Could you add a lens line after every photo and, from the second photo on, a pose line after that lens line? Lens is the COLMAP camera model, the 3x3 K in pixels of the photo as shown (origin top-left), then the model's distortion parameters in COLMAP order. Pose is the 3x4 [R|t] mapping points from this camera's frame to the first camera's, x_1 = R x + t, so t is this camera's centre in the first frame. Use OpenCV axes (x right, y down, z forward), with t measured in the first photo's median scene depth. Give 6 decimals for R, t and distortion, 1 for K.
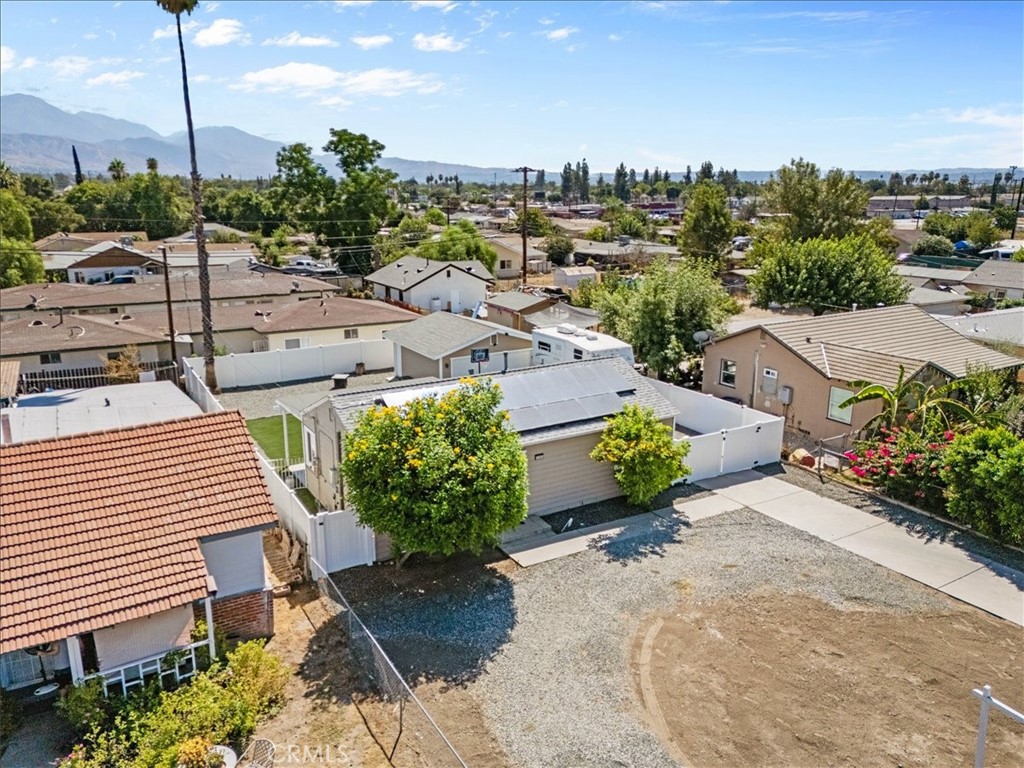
lens RADIAL K [[745.7, 0, 510.8], [0, 745.7, 383.8], [0, 0, 1]] dist [0.079673, -0.075210]
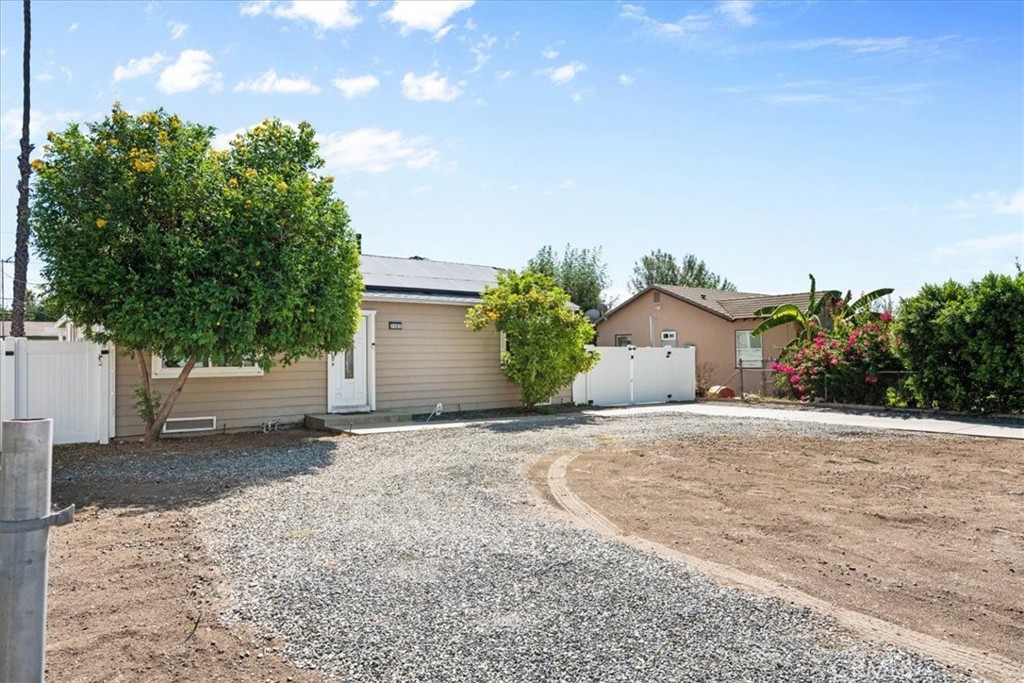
lens RADIAL K [[658.1, 0, 509.8], [0, 658.1, 355.3], [0, 0, 1]] dist [-0.002561, -0.001052]
pose [[0.989779, -0.010915, 0.142190, 0.045650], [0.046185, 0.967865, -0.247193, 0.229437], [-0.134922, 0.251234, 0.958477, 0.305811]]
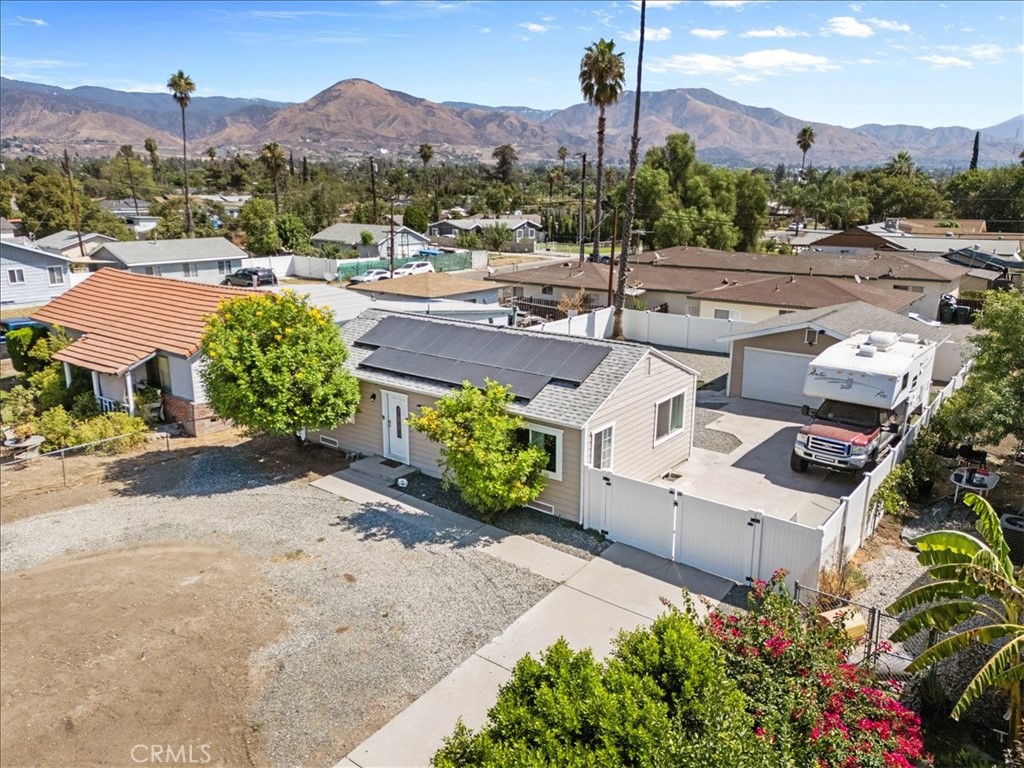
lens RADIAL K [[745.7, 0, 510.8], [0, 745.7, 383.8], [0, 0, 1]] dist [0.079673, -0.075210]
pose [[0.358055, 0.232718, -0.904234, 0.726376], [-0.231988, 0.960246, 0.155271, -0.080923], [0.904421, 0.154176, 0.397809, 0.580085]]
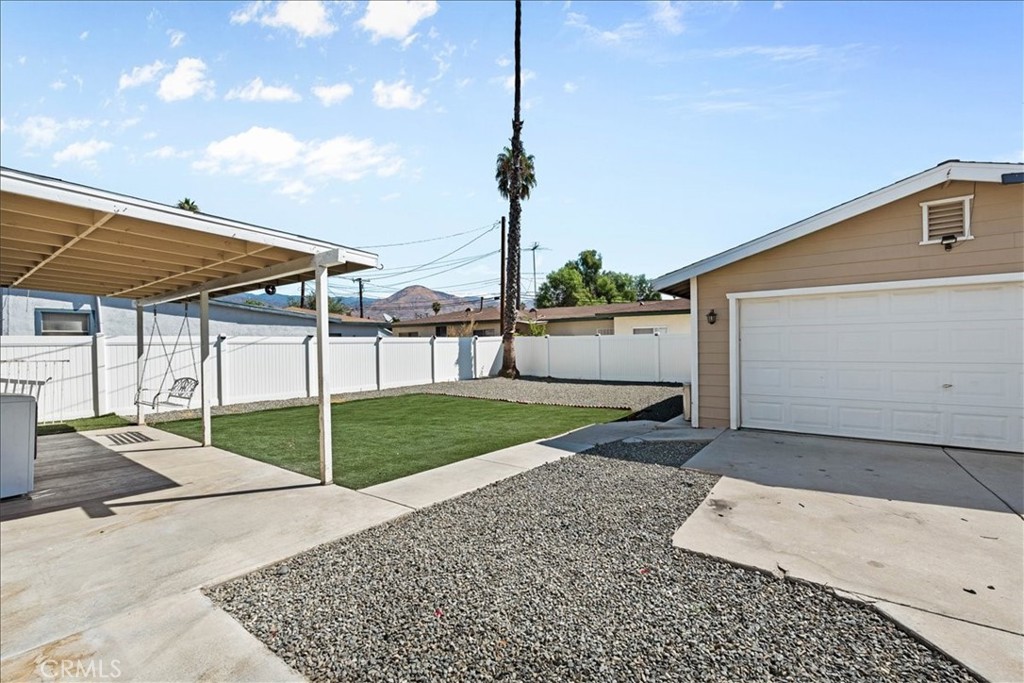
lens RADIAL K [[449.5, 0, 513.5], [0, 449.5, 338.4], [0, 0, 1]] dist [-0.000028, -0.000051]
pose [[0.376912, -0.017897, -0.926076, 0.078995], [-0.217738, 0.970084, -0.107367, 0.030957], [0.900293, 0.242110, 0.361739, 1.093326]]
